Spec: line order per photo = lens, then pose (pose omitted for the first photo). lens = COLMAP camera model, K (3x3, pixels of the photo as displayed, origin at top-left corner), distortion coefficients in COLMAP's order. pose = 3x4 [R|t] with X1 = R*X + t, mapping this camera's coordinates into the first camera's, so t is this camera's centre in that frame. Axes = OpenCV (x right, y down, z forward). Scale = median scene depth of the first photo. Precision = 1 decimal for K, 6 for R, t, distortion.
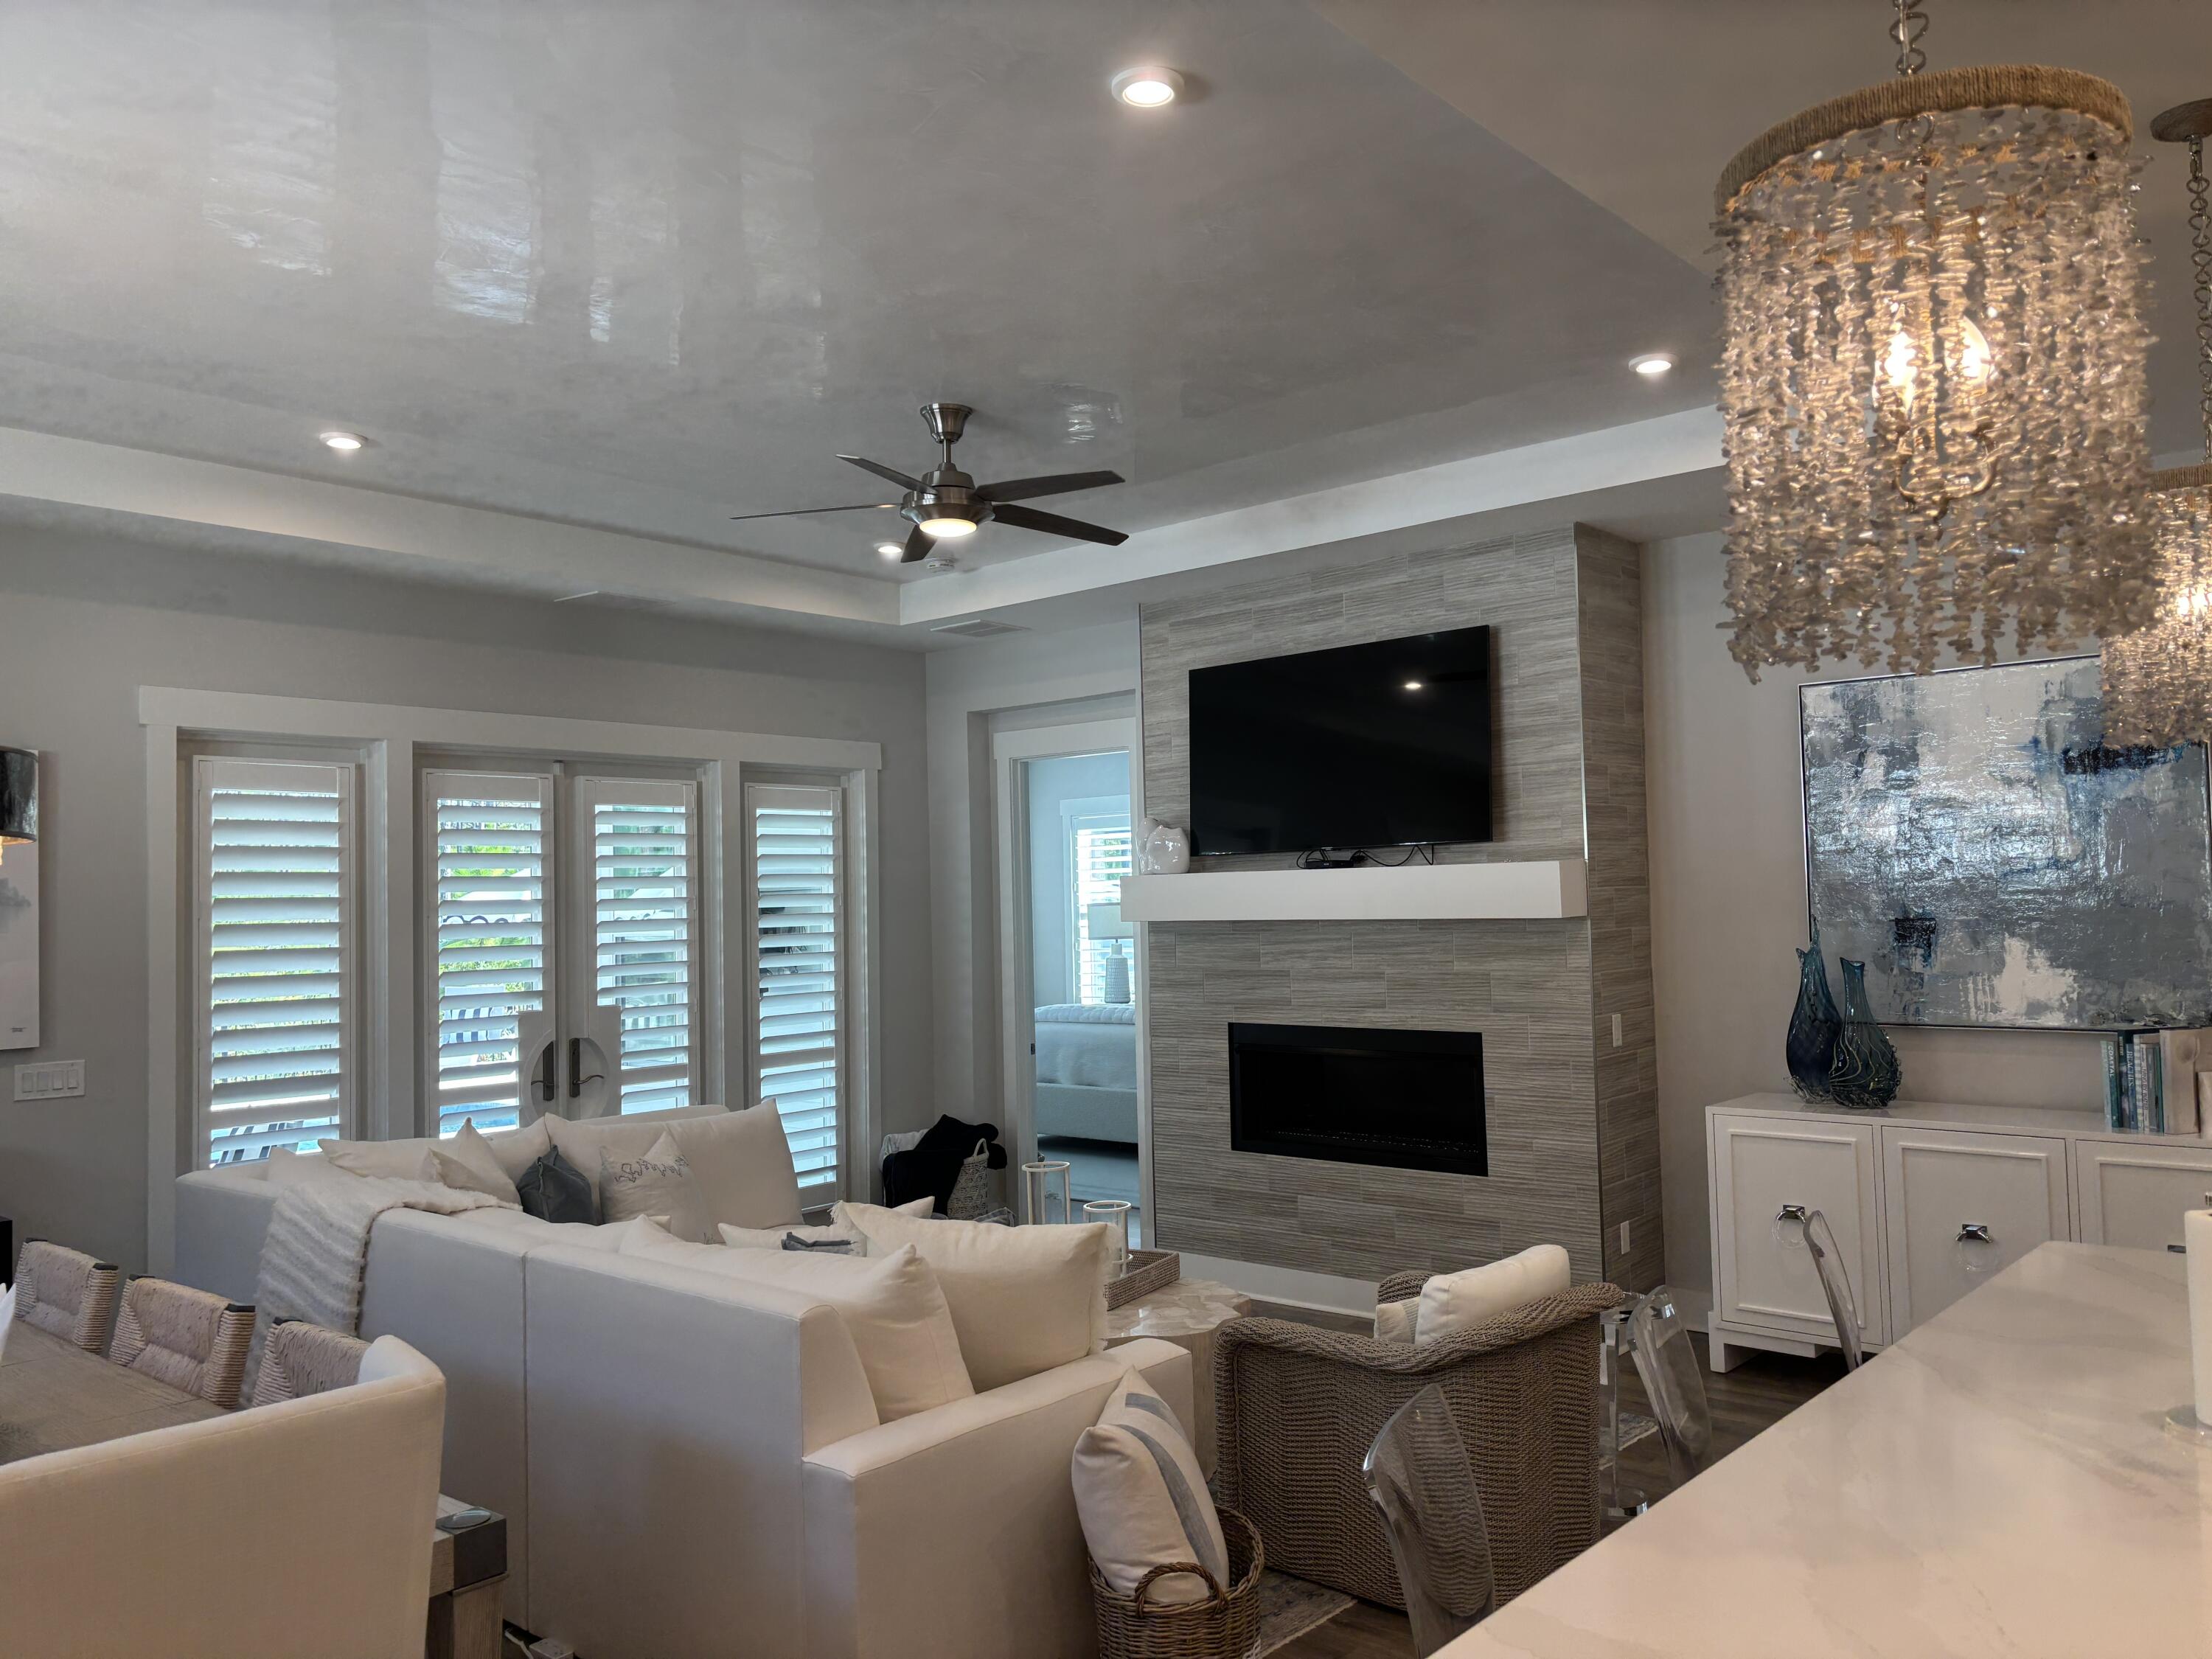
lens RADIAL K [[1666.0, 0, 1106.0], [0, 1666.0, 829.5], [0, 0, 1]] dist [0.040582, -0.042082]
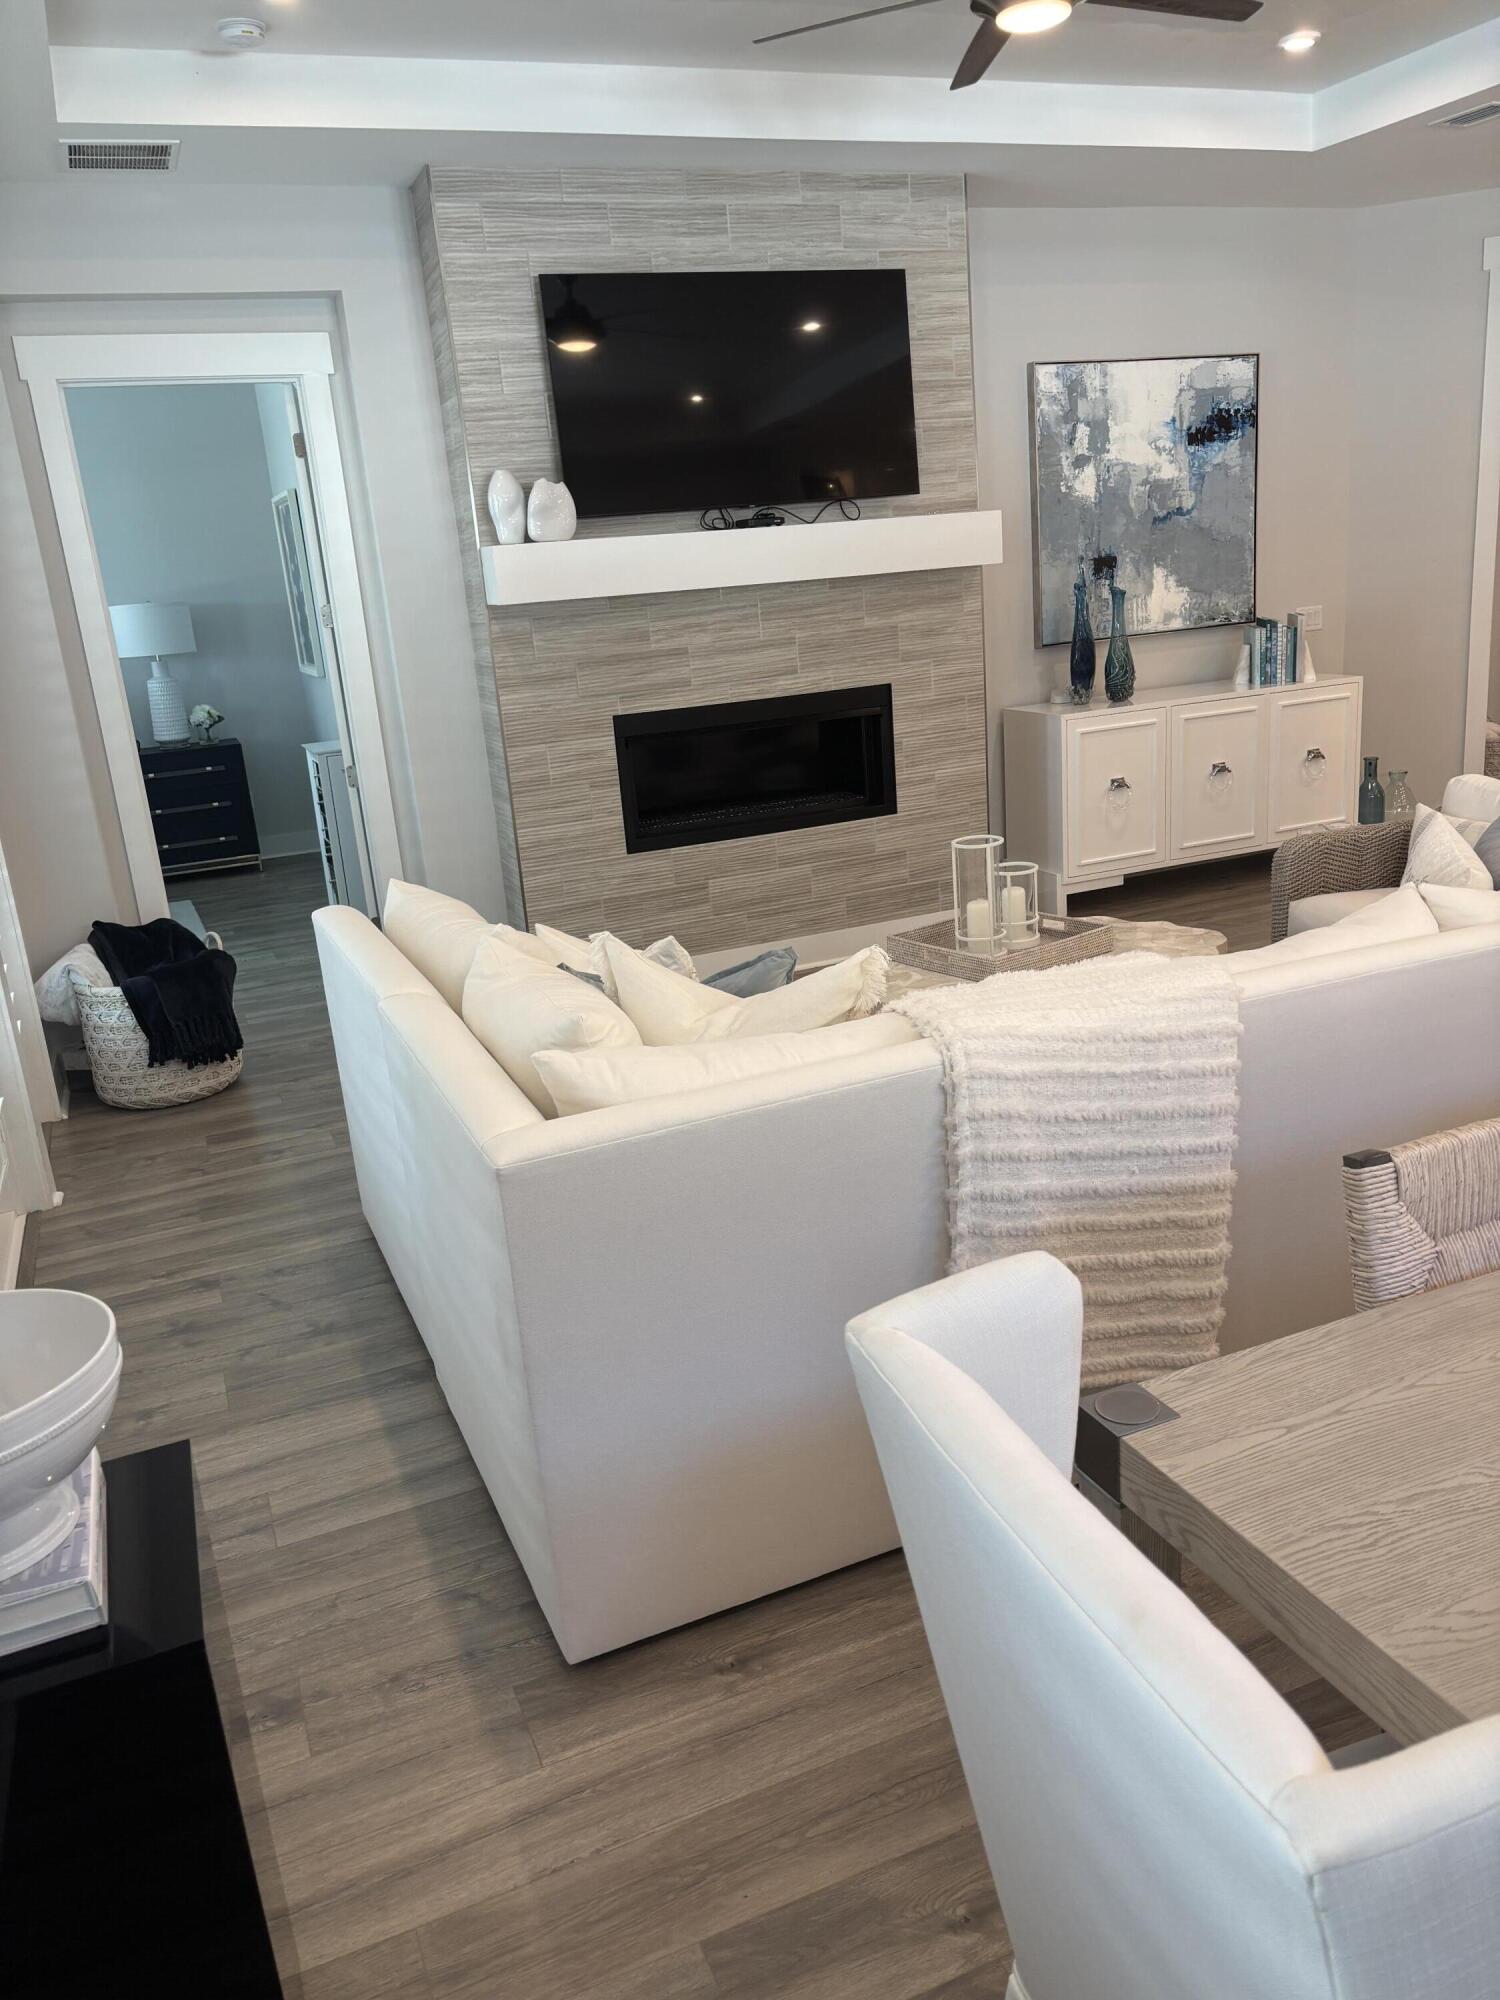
lens RADIAL K [[1506.3, 0, 750.0], [0, 1506.3, 1000.0], [0, 0, 1]] dist [0.040582, -0.042082]
pose [[0.429225, -0.260517, 0.864810, -0.718712], [0.029318, 0.961013, 0.274946, 0.047571], [-0.902722, -0.092659, 0.420128, 0.655490]]
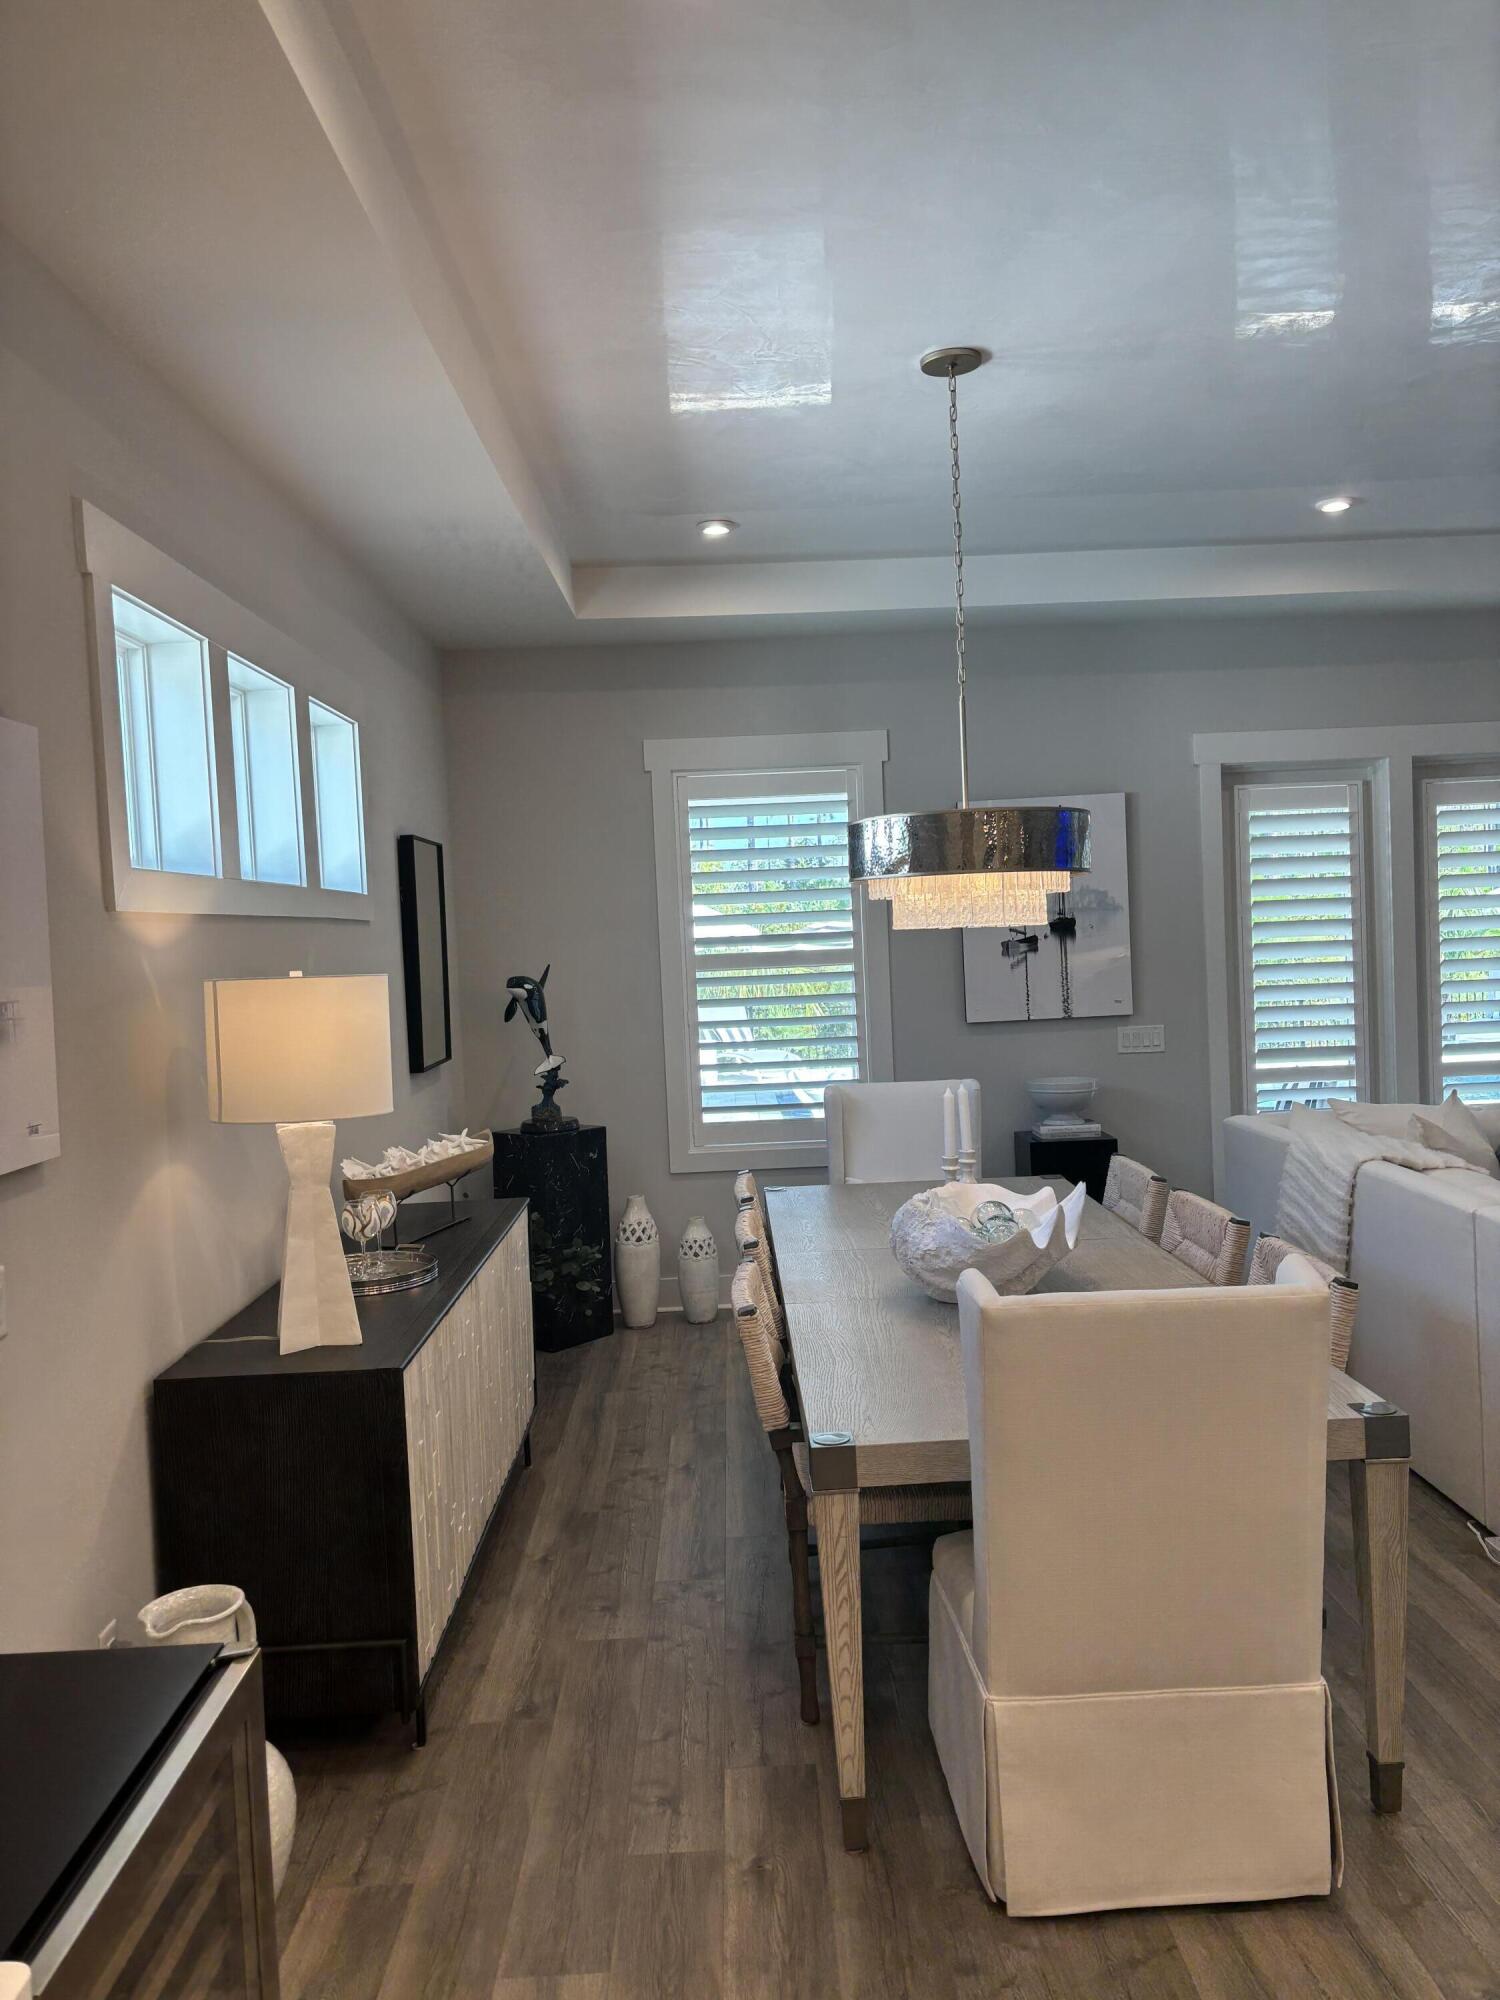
lens RADIAL K [[1506.3, 0, 750.0], [0, 1506.3, 1000.0], [0, 0, 1]] dist [0.040582, -0.042082]
pose [[0.669764, 0.026411, -0.742104, 0.054977], [0.061203, 0.994004, 0.090613, -0.009988], [0.740048, -0.106109, 0.664131, -0.028148]]
